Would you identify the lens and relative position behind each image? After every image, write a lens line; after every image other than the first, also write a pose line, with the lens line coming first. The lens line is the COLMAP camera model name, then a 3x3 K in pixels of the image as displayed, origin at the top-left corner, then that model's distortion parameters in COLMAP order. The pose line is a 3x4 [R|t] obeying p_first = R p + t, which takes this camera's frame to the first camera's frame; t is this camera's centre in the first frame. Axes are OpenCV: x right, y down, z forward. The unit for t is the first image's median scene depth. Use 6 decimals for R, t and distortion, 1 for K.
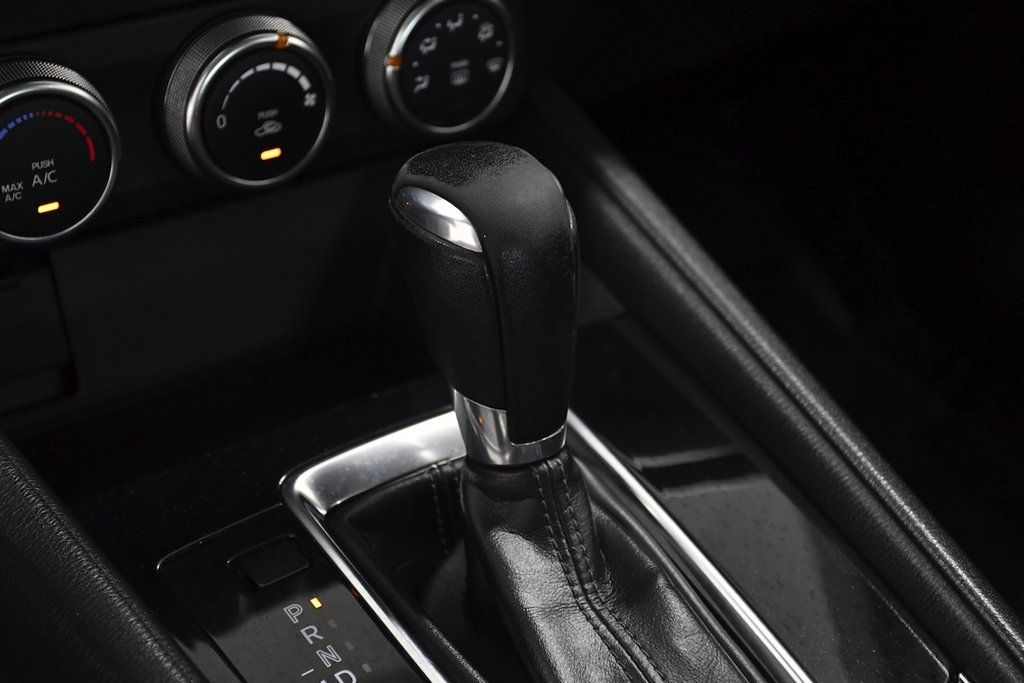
lens RADIAL K [[1994.7, 0, 512.0], [0, 1994.7, 341.5], [0, 0, 1]] dist [0.281513, 0.195880]
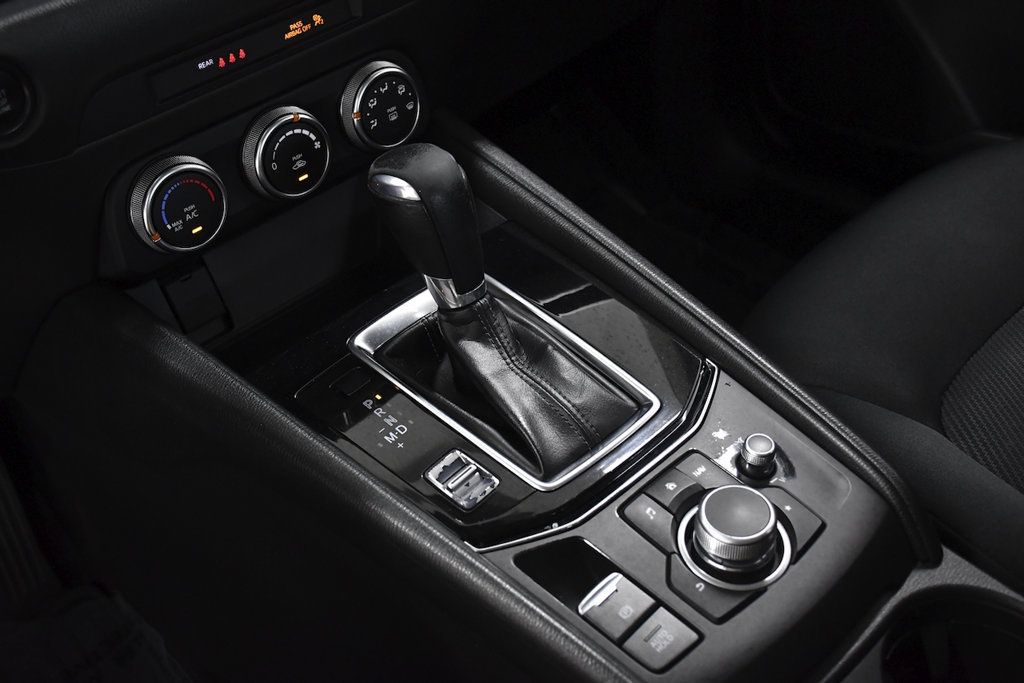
lens RADIAL K [[1176.8, 0, 512.0], [0, 1176.8, 341.5], [0, 0, 1]] dist [-0.009333, 0.212372]
pose [[0.975275, -0.220358, 0.016766, 0.019750], [0.218987, 0.973834, 0.060764, 0.034737], [-0.029717, -0.055590, 0.998011, -0.126591]]
